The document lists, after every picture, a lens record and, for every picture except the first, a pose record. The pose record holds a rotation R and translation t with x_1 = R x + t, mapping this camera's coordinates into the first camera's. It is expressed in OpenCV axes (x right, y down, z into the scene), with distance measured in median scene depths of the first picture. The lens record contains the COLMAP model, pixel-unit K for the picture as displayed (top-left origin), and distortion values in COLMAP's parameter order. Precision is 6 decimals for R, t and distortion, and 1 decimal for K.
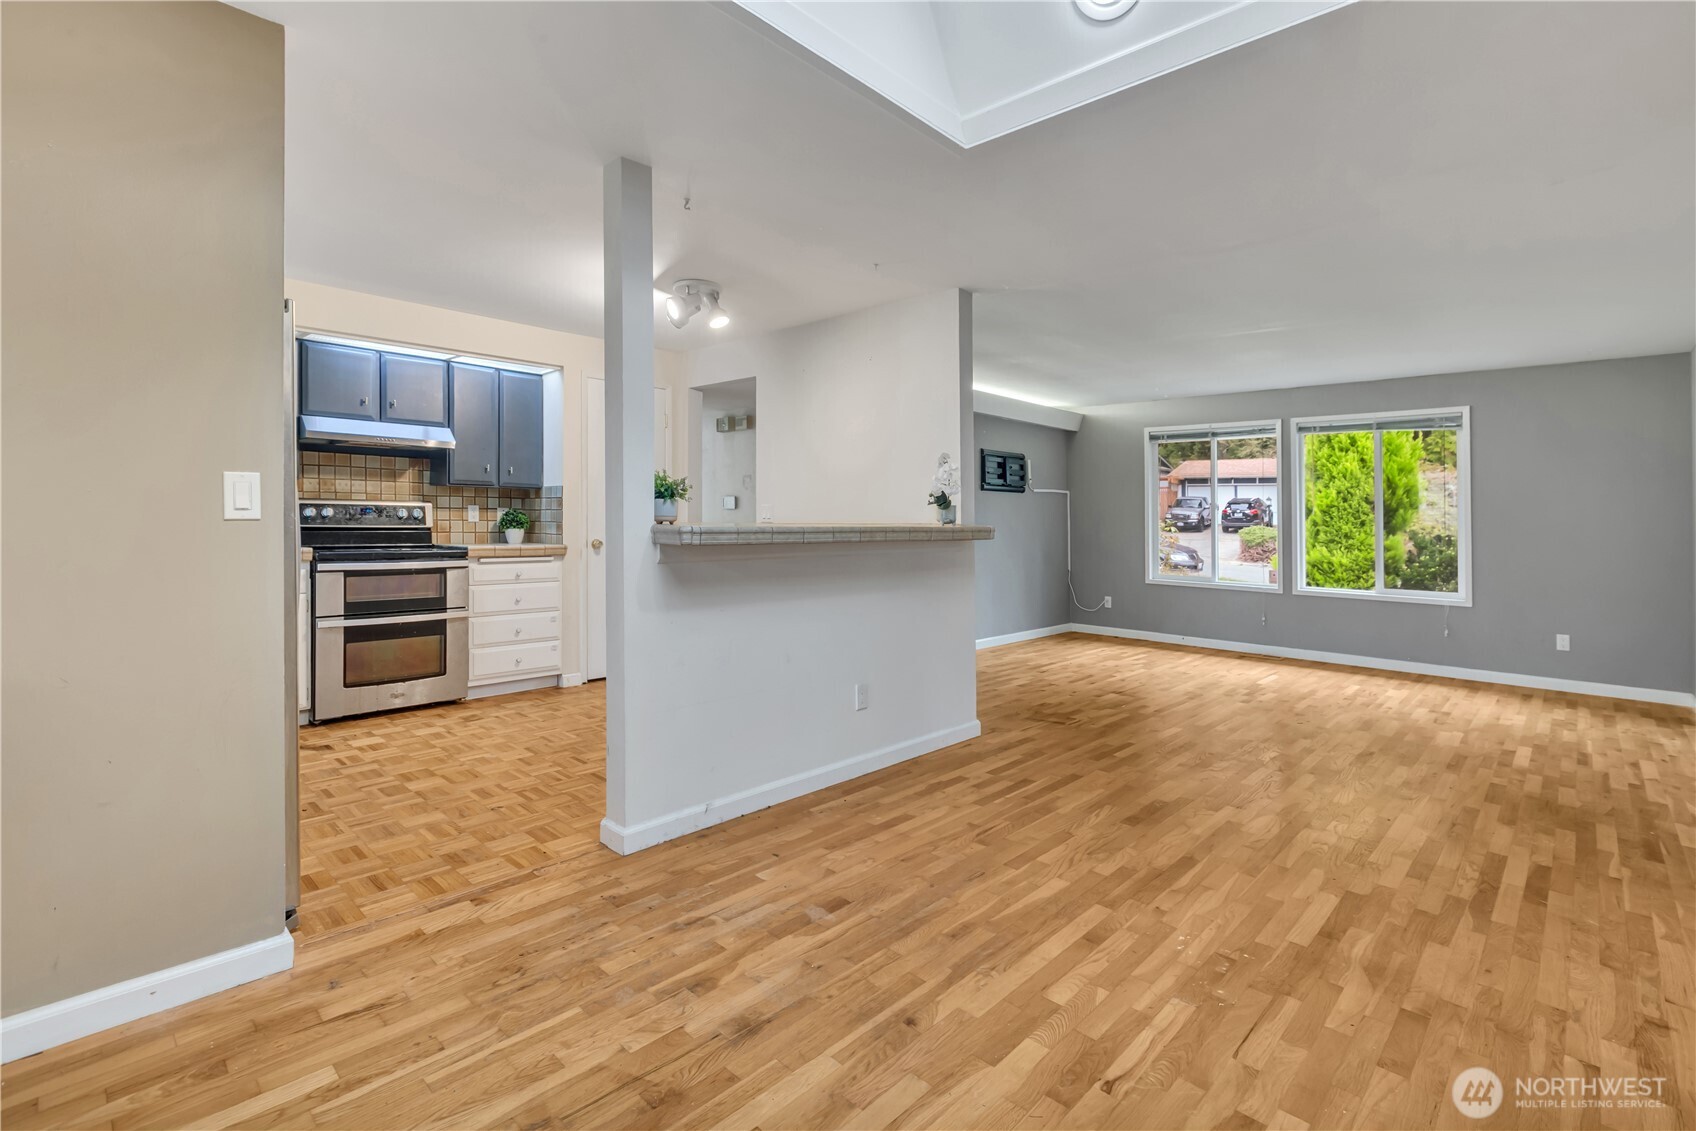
lens RADIAL K [[786.4, 0, 873.4], [0, 786.4, 541.3], [0, 0, 1]] dist [0.001134, 0.001889]
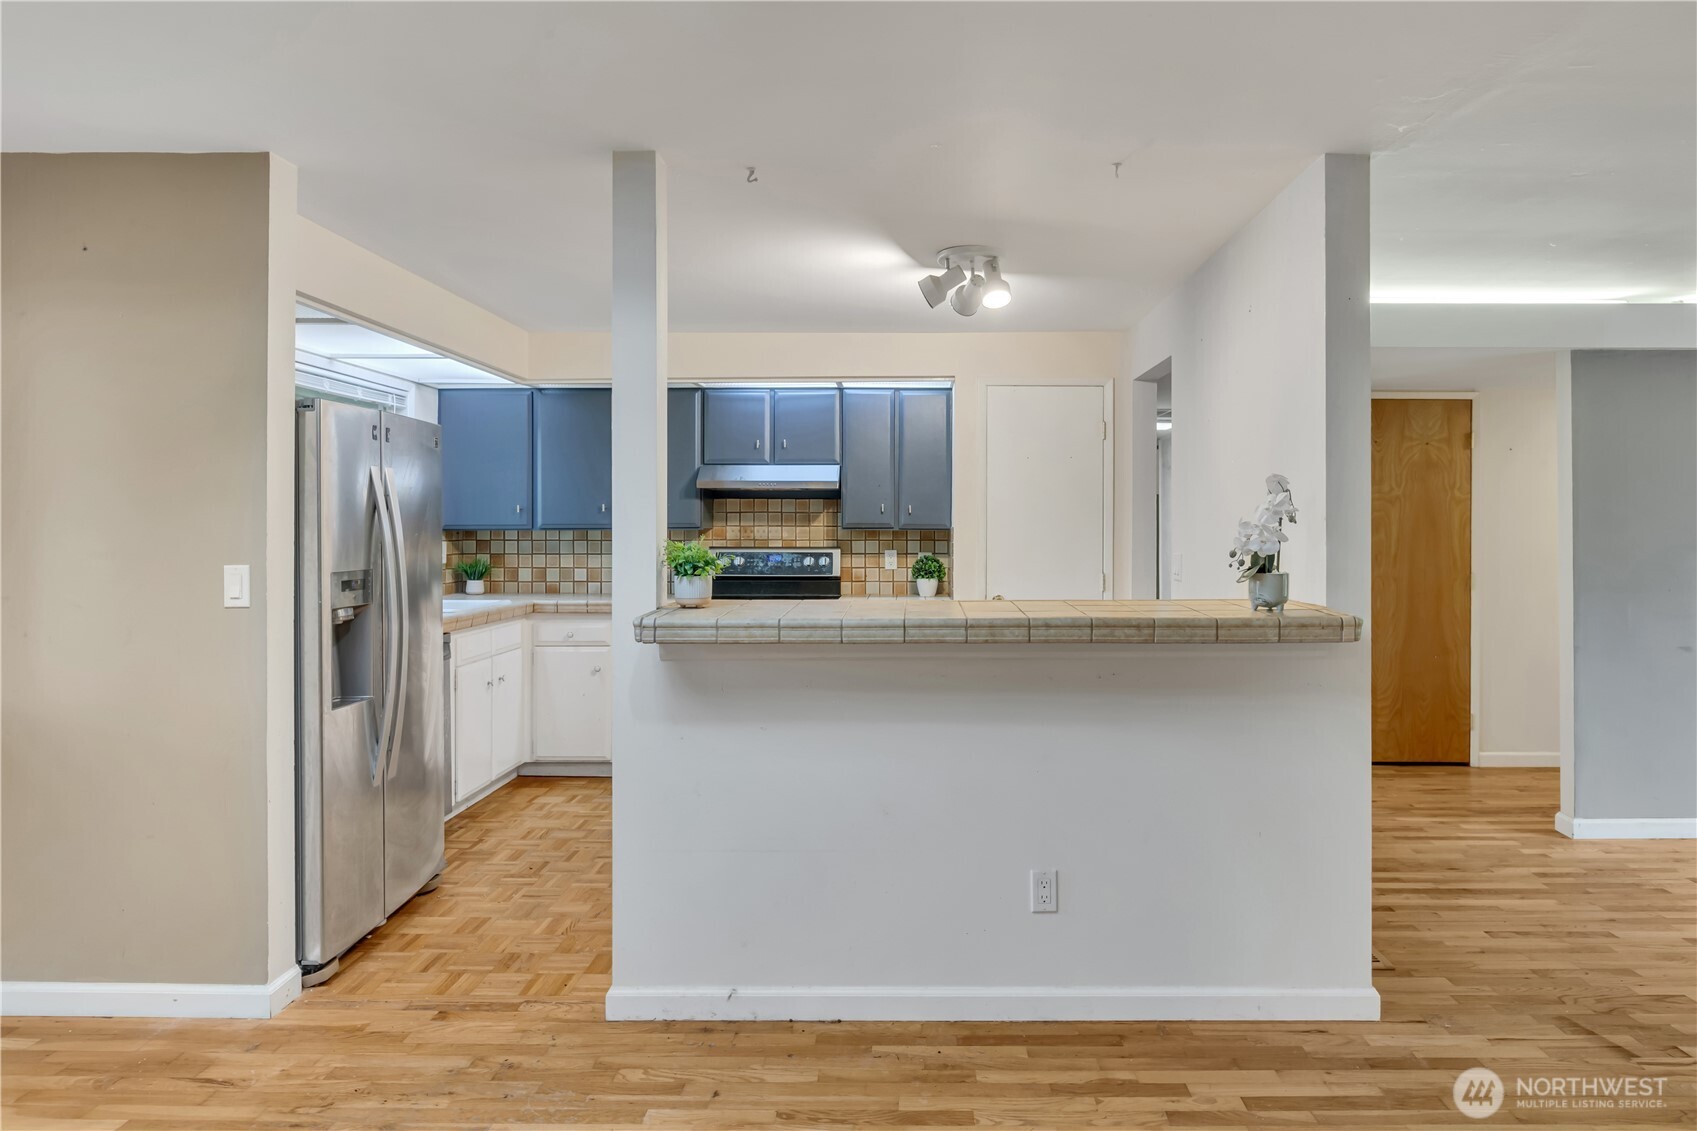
lens RADIAL K [[1041.4, 0, 921.5], [0, 1041.4, 538.4], [0, 0, 1]] dist [-0.008407, -0.000003]
pose [[0.677884, -0.001493, -0.735167, 0.398168], [-0.013249, 0.999811, -0.014247, -0.048990], [0.735049, 0.019397, 0.677736, 0.292562]]
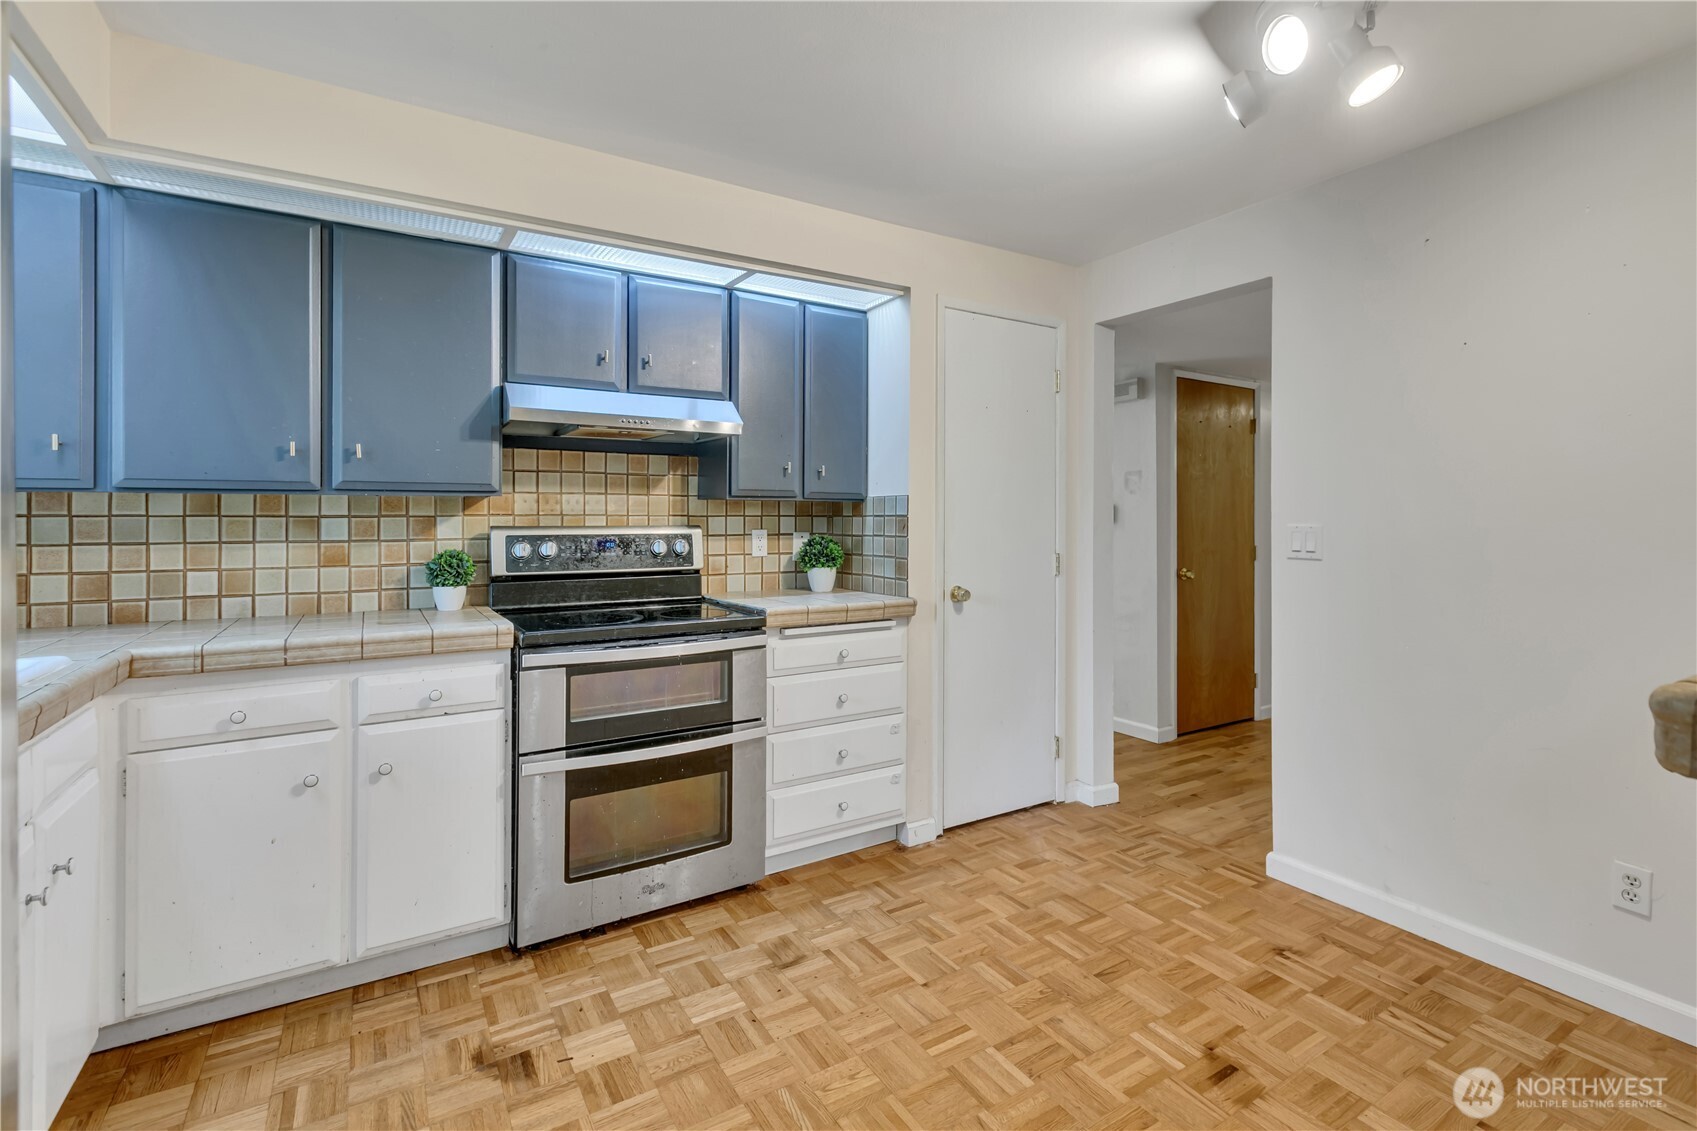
lens RADIAL K [[786.9, 0, 866.1], [0, 786.9, 515.8], [0, 0, 1]] dist [0.001134, 0.001889]
pose [[0.965867, -0.013968, -0.258663, -0.305382], [0.005452, 0.999420, -0.033613, -0.040473], [0.258982, 0.031055, 0.965383, 0.484318]]
